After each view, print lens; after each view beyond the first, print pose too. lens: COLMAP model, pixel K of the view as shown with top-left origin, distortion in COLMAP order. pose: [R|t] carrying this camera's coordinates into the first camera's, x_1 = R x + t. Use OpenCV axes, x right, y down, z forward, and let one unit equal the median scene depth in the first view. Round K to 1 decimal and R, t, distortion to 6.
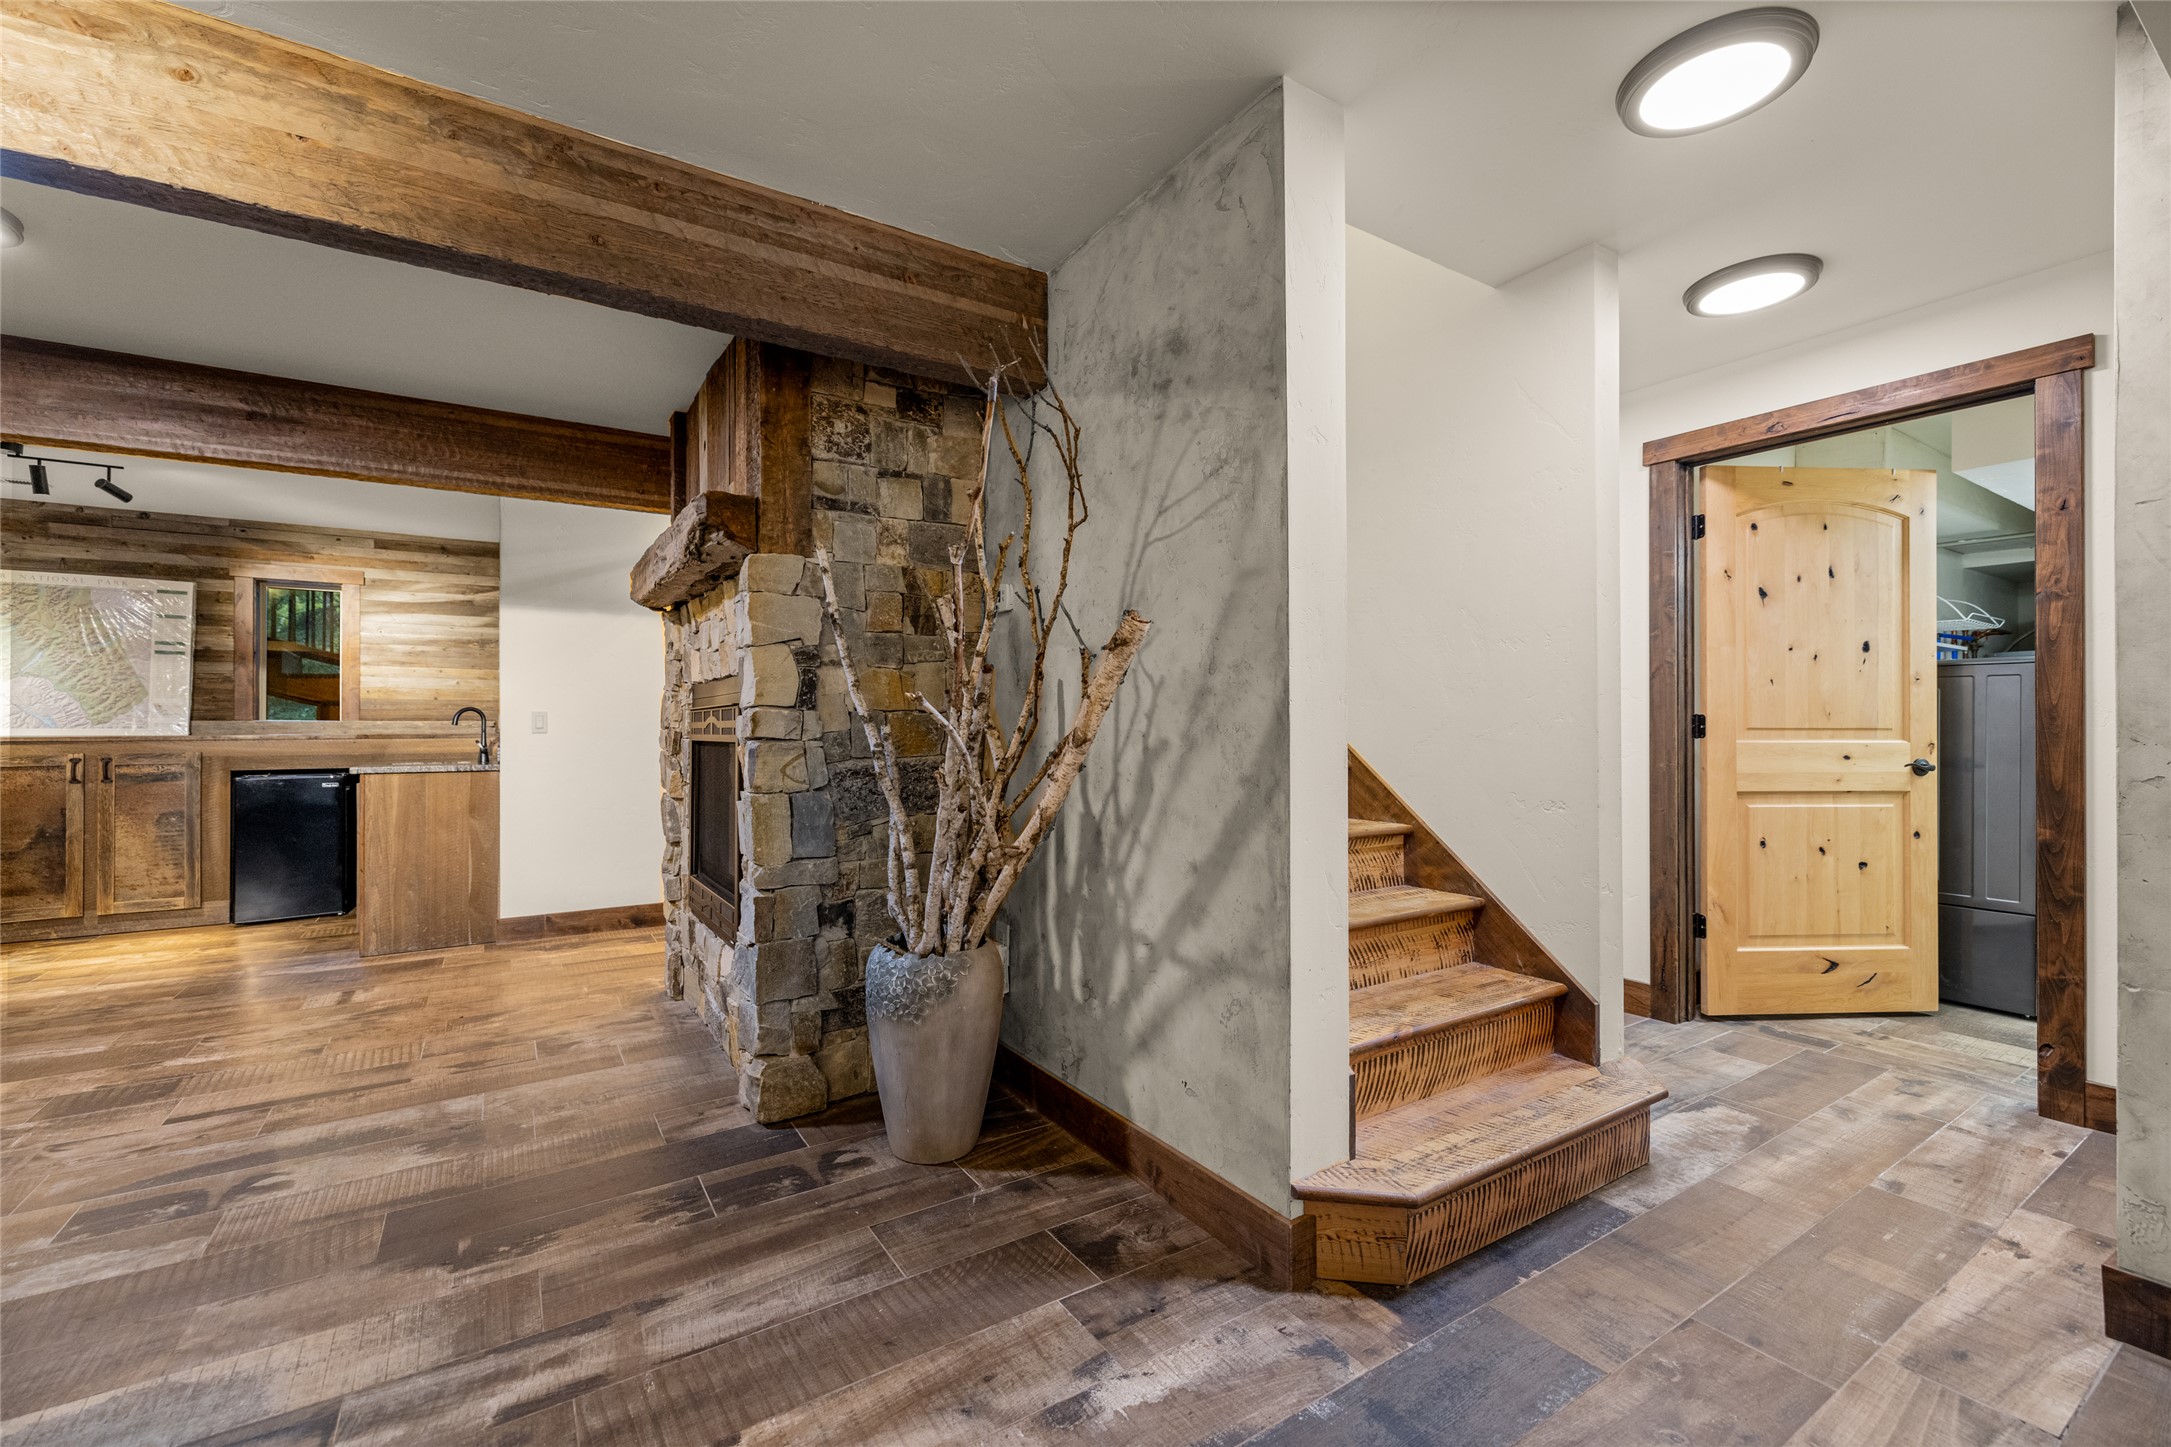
lens RADIAL K [[907.7, 0, 1081.4], [0, 907.7, 721.6], [0, 0, 1]] dist [0.000091, 0.000681]
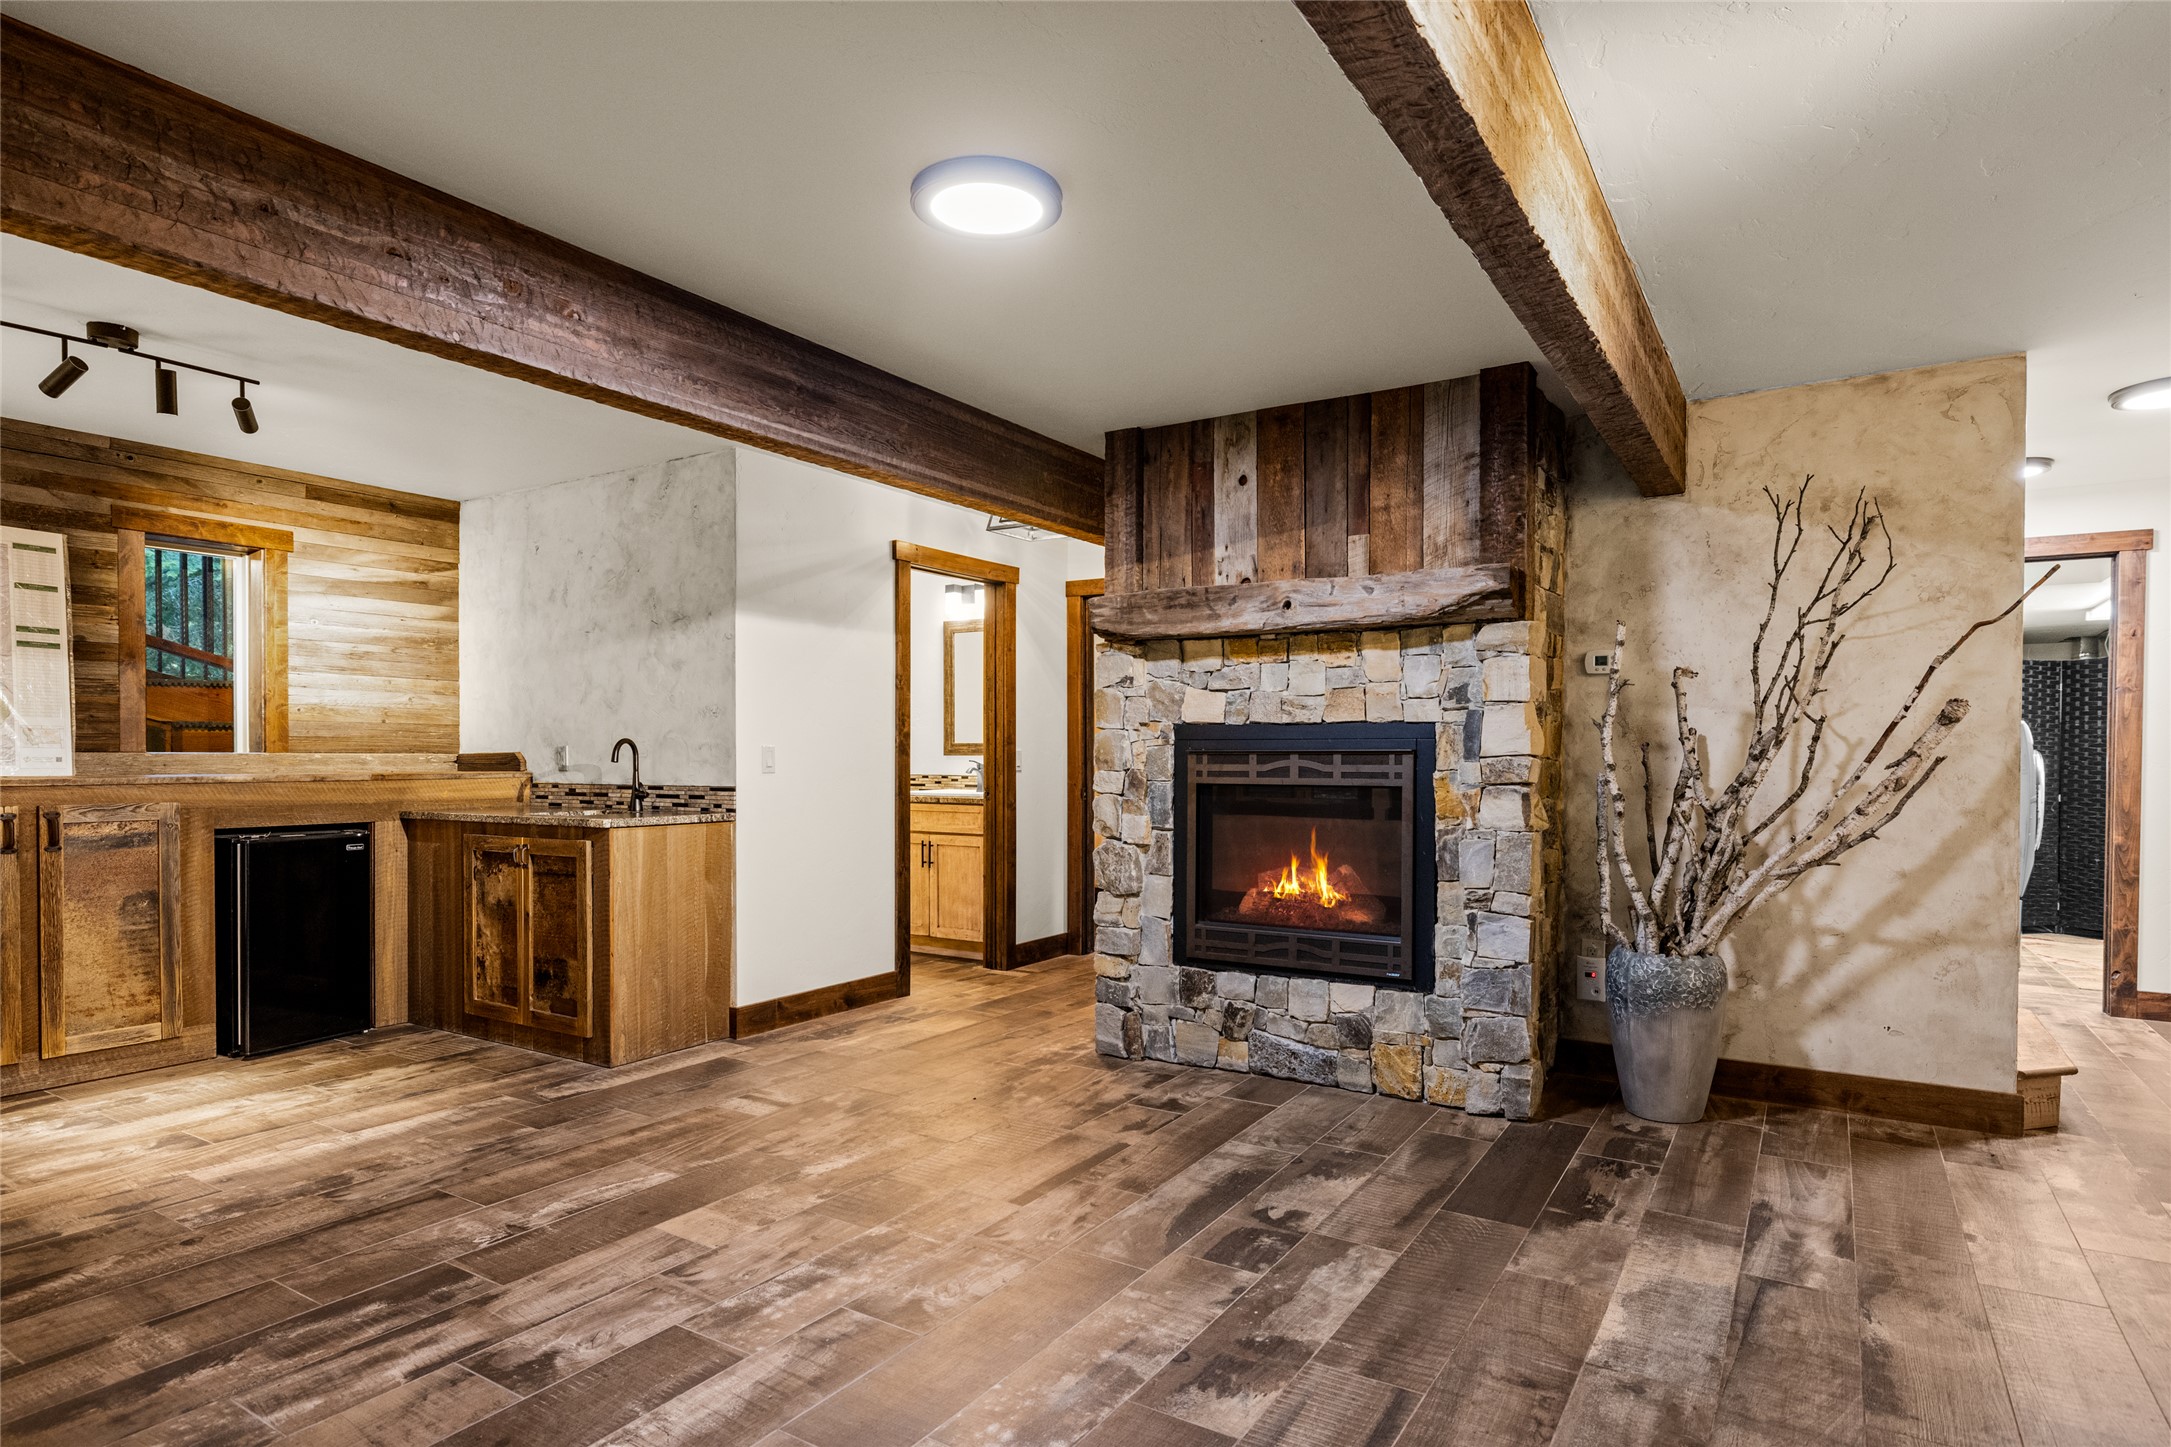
lens RADIAL K [[1173.3, 0, 1083.9], [0, 1173.3, 770.9], [0, 0, 1]] dist [-0.001408, 0.000743]
pose [[0.907176, -0.000353, 0.420752, -1.439758], [-0.008149, 0.999797, 0.018407, -0.019412], [-0.420673, -0.020127, 0.906989, -0.096426]]
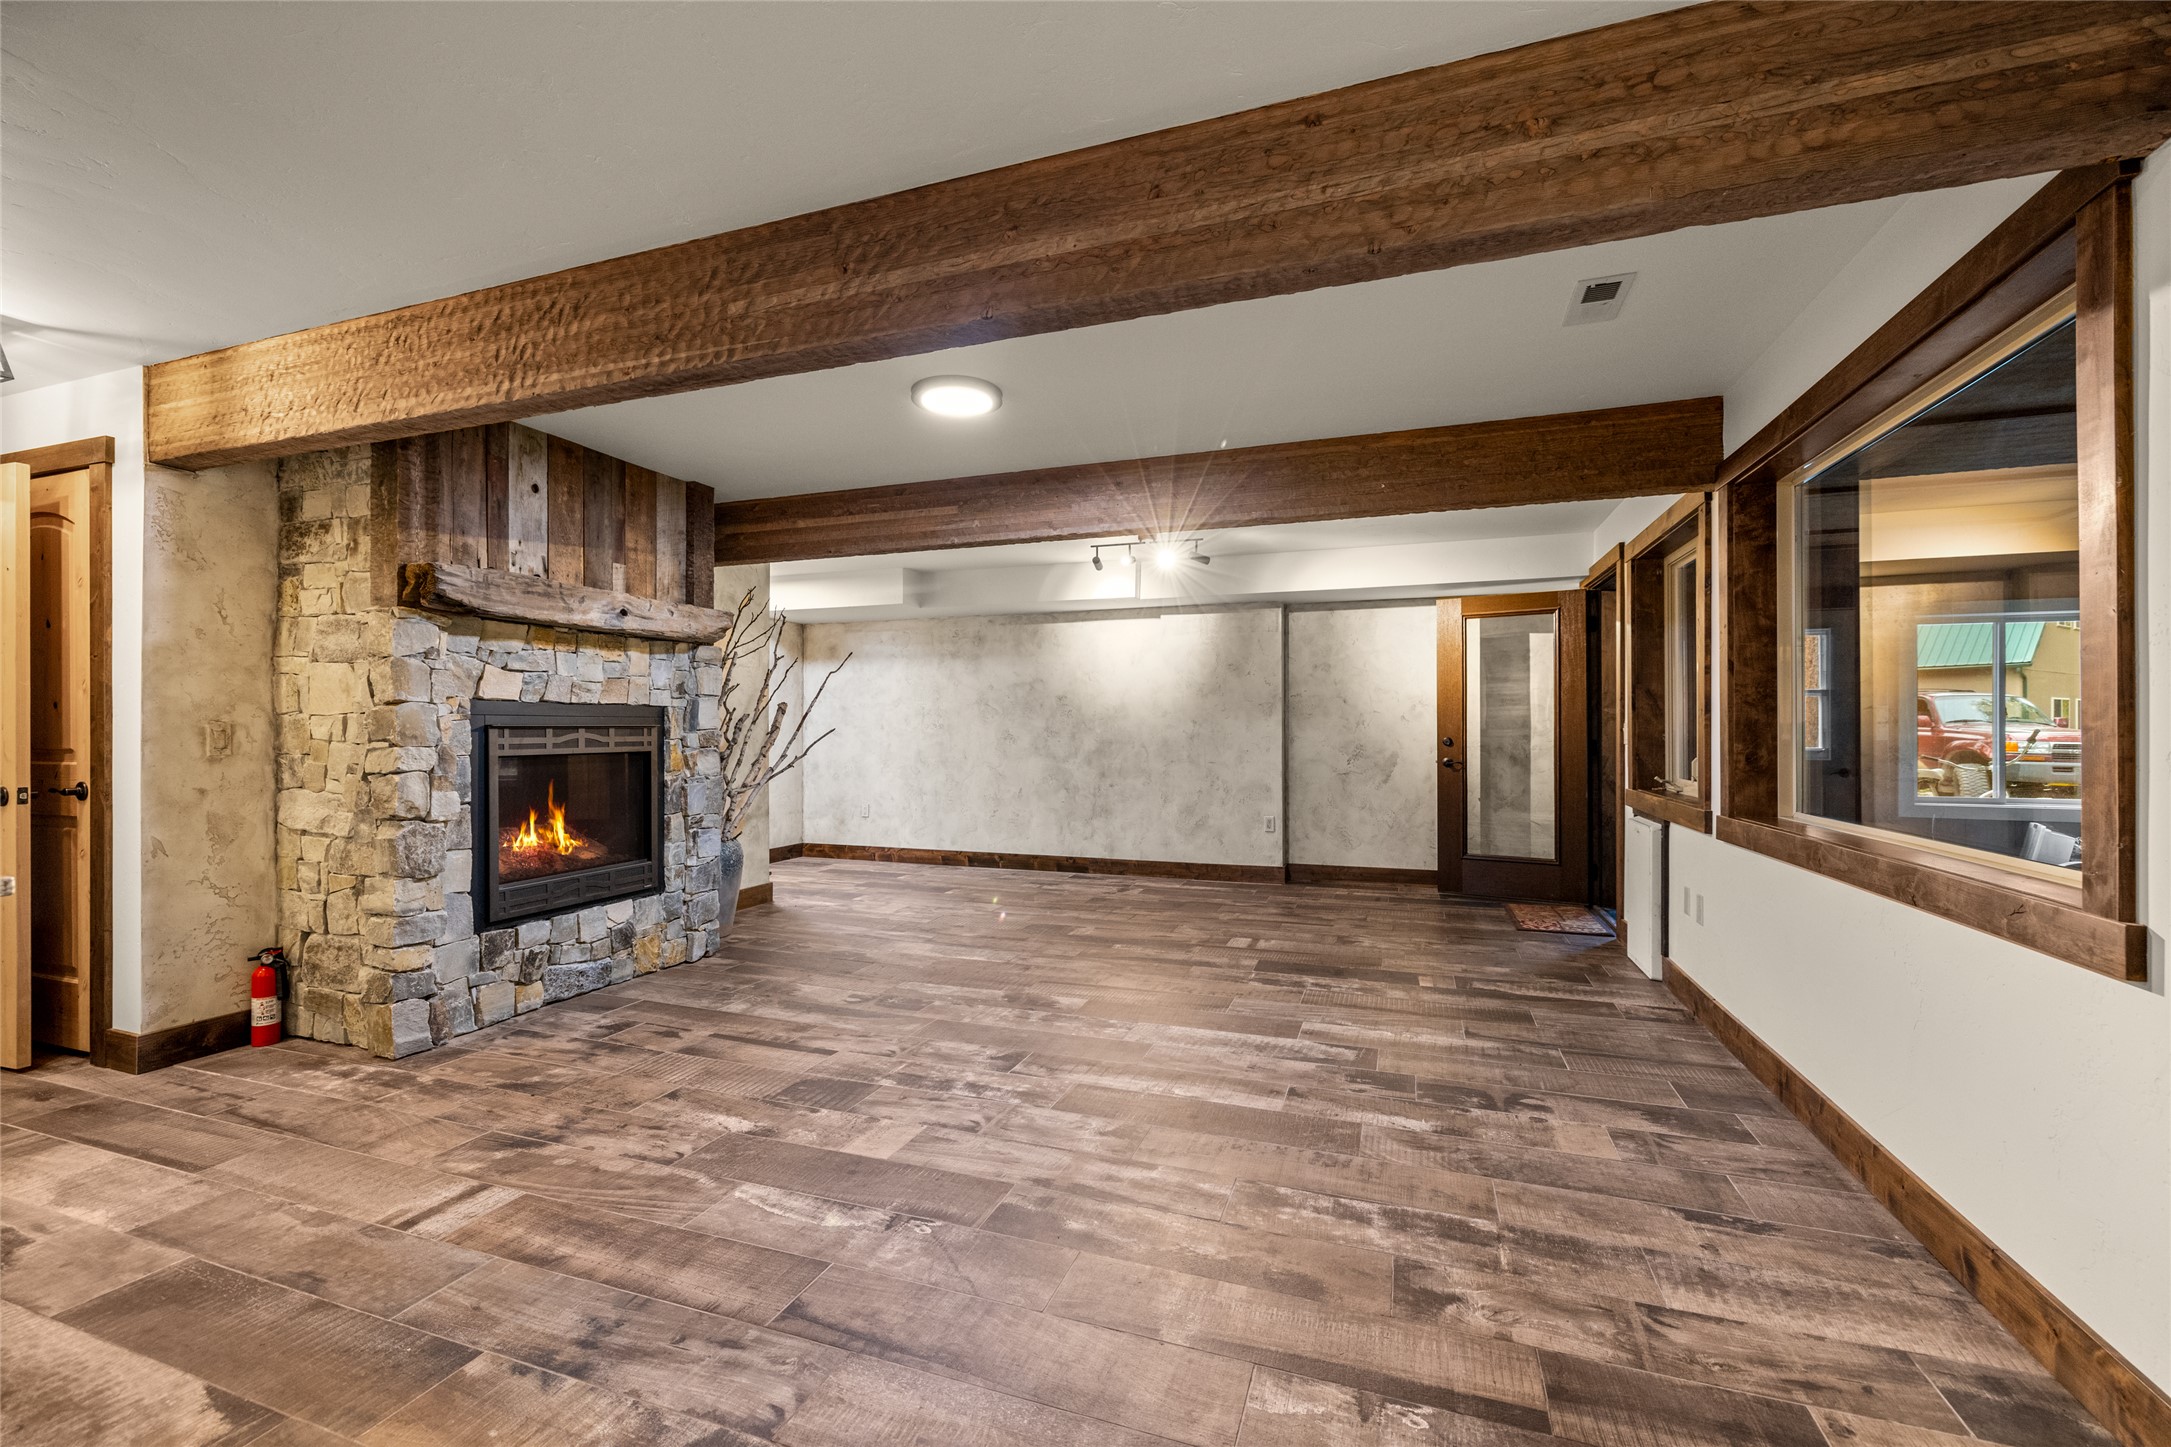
lens RADIAL K [[907.7, 0, 1075.2], [0, 907.7, 724.9], [0, 0, 1]] dist [0.000091, 0.000681]
pose [[-0.602887, 0.007701, 0.797790, -2.221719], [-0.002245, 0.999933, -0.011349, -0.005496], [-0.797824, -0.008633, -0.602829, 1.496195]]
